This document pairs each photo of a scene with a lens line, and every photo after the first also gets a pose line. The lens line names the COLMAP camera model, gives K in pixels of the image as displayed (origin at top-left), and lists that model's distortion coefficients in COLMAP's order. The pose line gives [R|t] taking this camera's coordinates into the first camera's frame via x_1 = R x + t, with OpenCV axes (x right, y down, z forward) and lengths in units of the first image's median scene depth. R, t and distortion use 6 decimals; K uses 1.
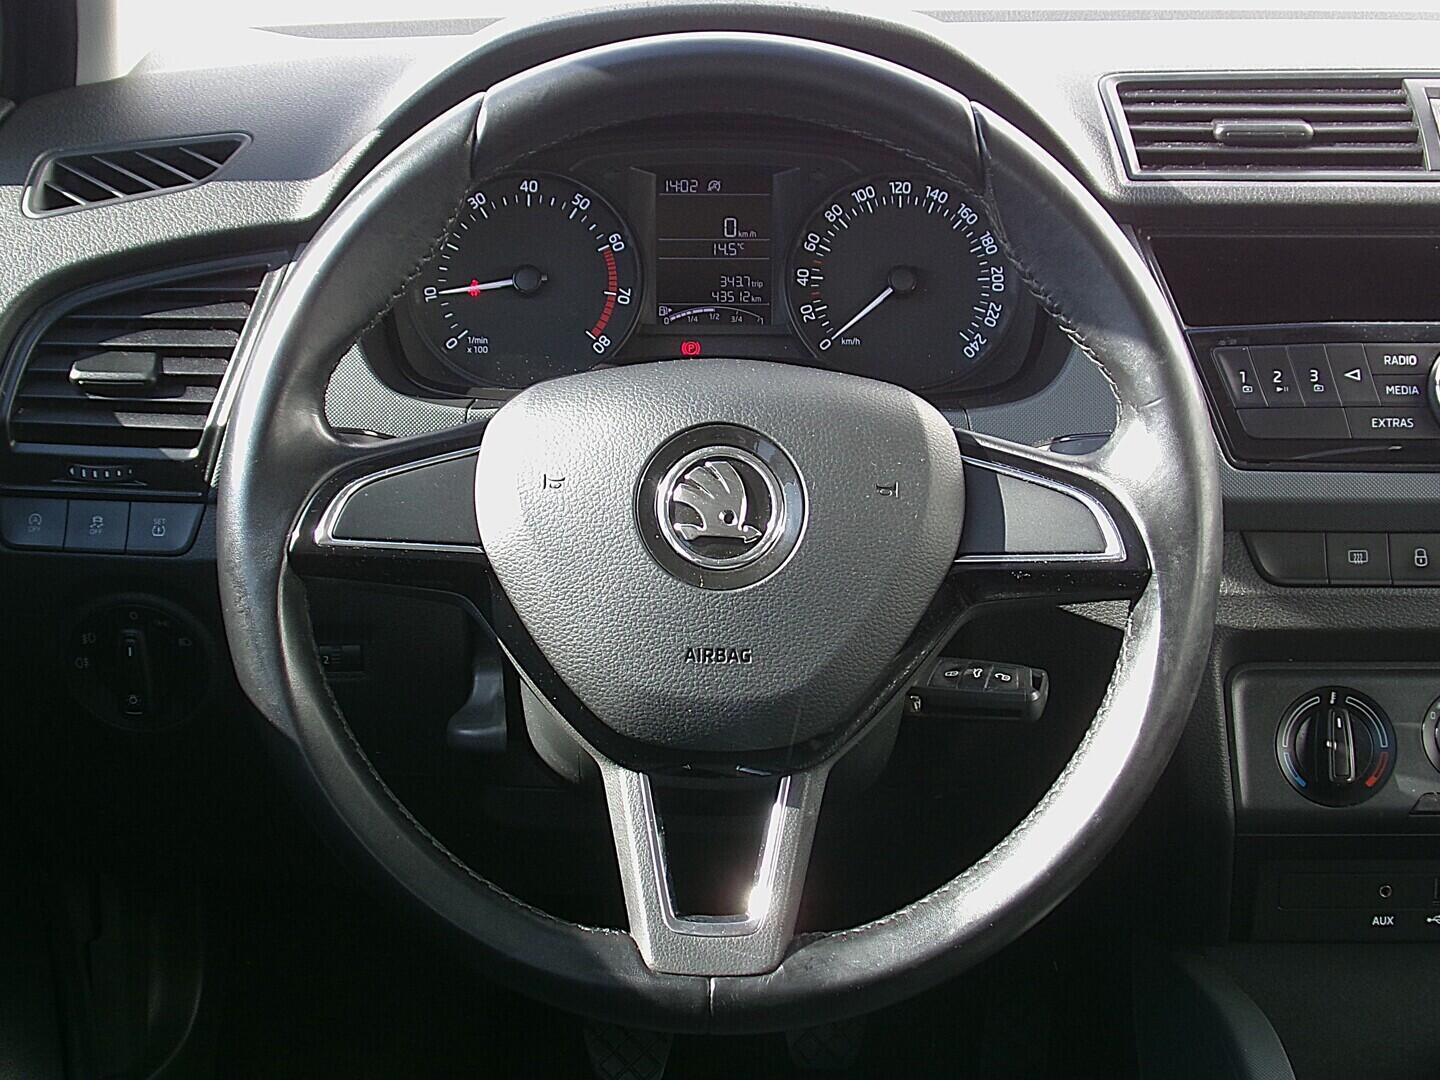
lens RADIAL K [[2787.0, 0, 707.4], [0, 2787.0, 540.5], [0, 0, 1]] dist [-0.039659, 0.000000]
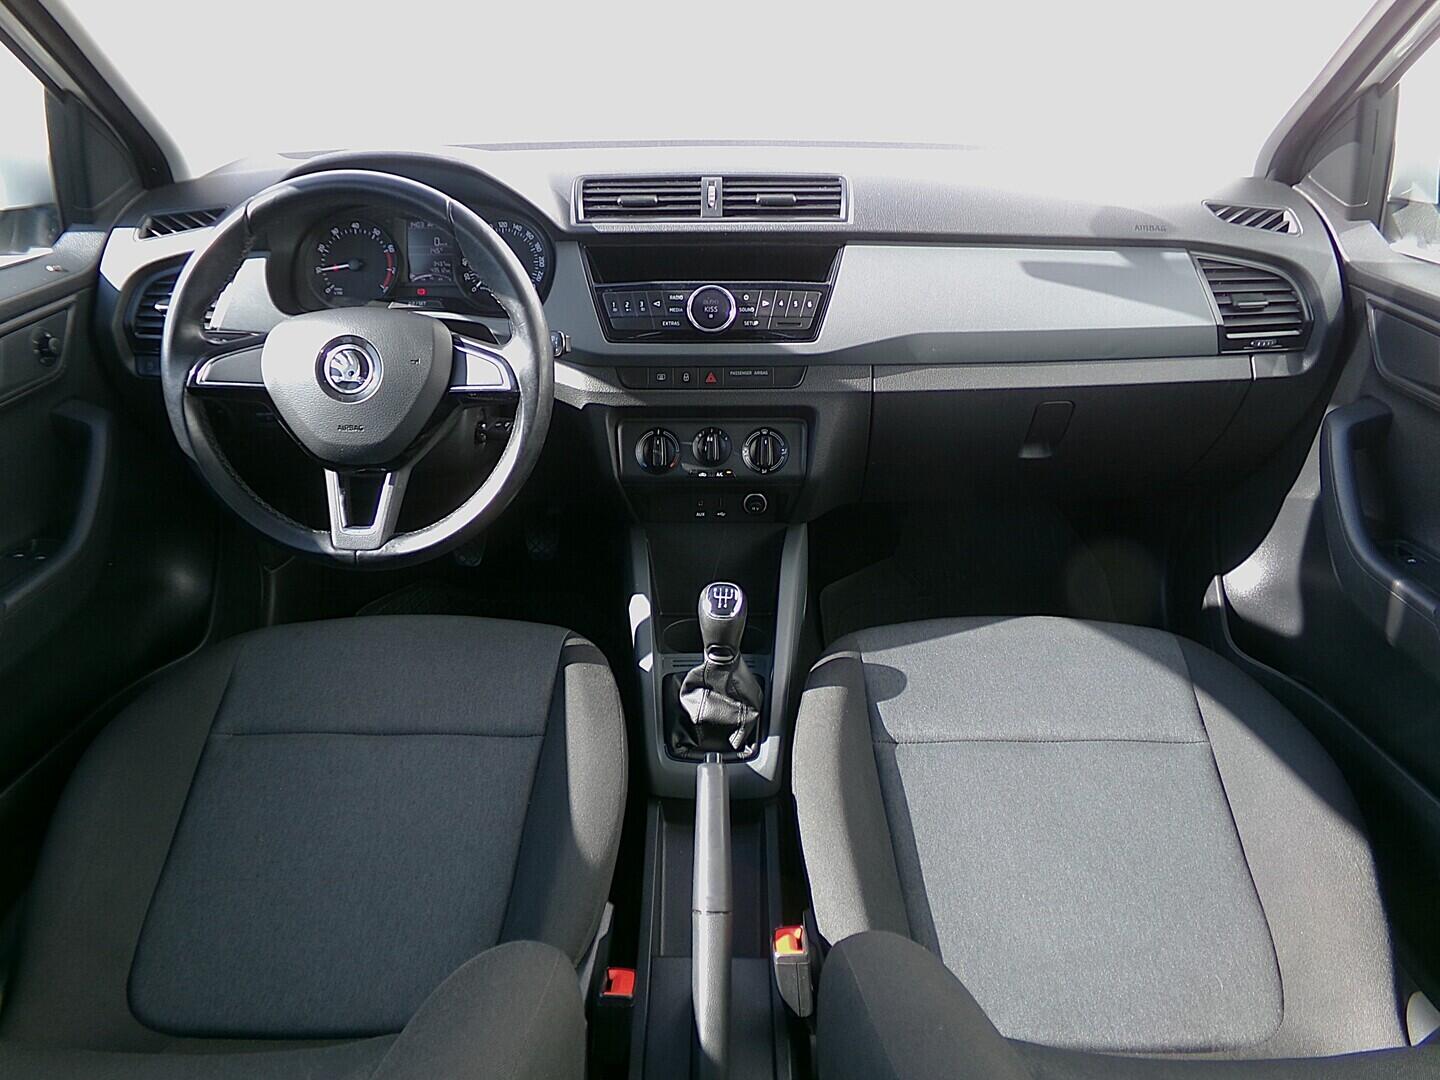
lens RADIAL K [[1038.5, 0, 728.2], [0, 1038.5, 533.2], [0, 0, 1]] dist [-0.057578, 0.097654]
pose [[0.999736, 0.000737, -0.022945, 0.291204], [0.003984, 0.978756, 0.204991, -0.044597], [0.022609, -0.205028, 0.978495, 0.045176]]
